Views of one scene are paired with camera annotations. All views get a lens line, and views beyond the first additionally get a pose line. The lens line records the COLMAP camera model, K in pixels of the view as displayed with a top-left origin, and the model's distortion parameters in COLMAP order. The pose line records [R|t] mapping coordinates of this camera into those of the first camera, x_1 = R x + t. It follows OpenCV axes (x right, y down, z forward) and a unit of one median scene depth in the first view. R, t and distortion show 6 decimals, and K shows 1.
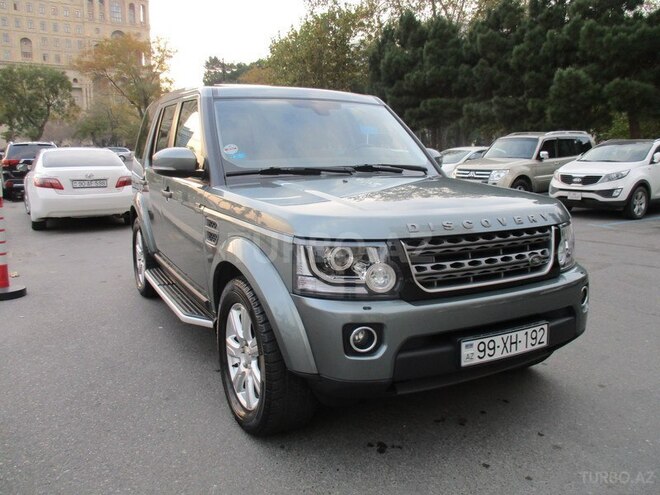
lens RADIAL K [[539.8, 0, 330.0], [0, 539.8, 247.5], [0, 0, 1]] dist [-0.012667, 0.001779]
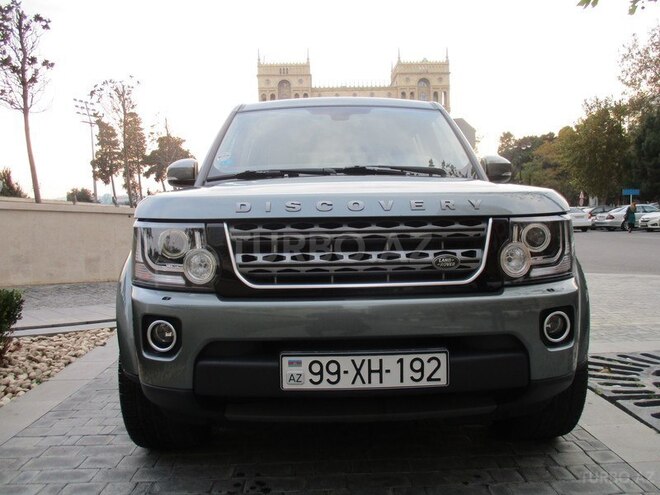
lens RADIAL K [[539.8, 0, 330.0], [0, 539.8, 247.5], [0, 0, 1]] dist [-0.012667, 0.001779]
pose [[0.887018, 0.013297, -0.461543, 0.628658], [-0.064466, 0.993361, -0.095277, 0.089636], [0.457212, 0.114266, 0.881987, 0.339232]]
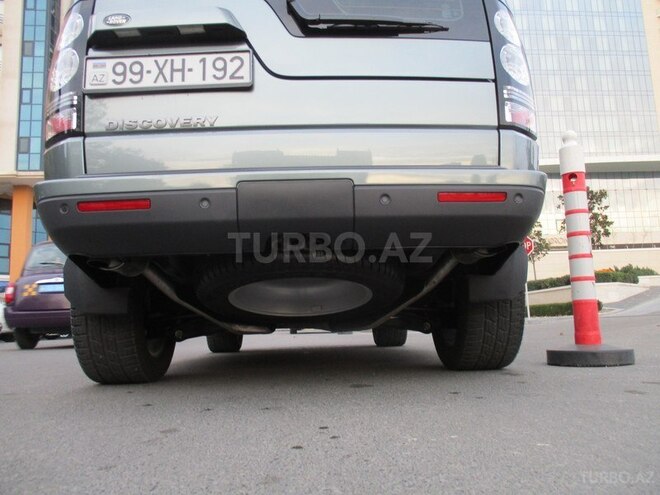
lens RADIAL K [[539.8, 0, 330.0], [0, 539.8, 247.5], [0, 0, 1]] dist [-0.012667, 0.001779]
pose [[0.873484, -0.106767, -0.475001, 0.849657], [-0.049039, 0.951400, -0.304027, 0.621222], [0.484376, 0.288857, 0.825797, 0.594607]]
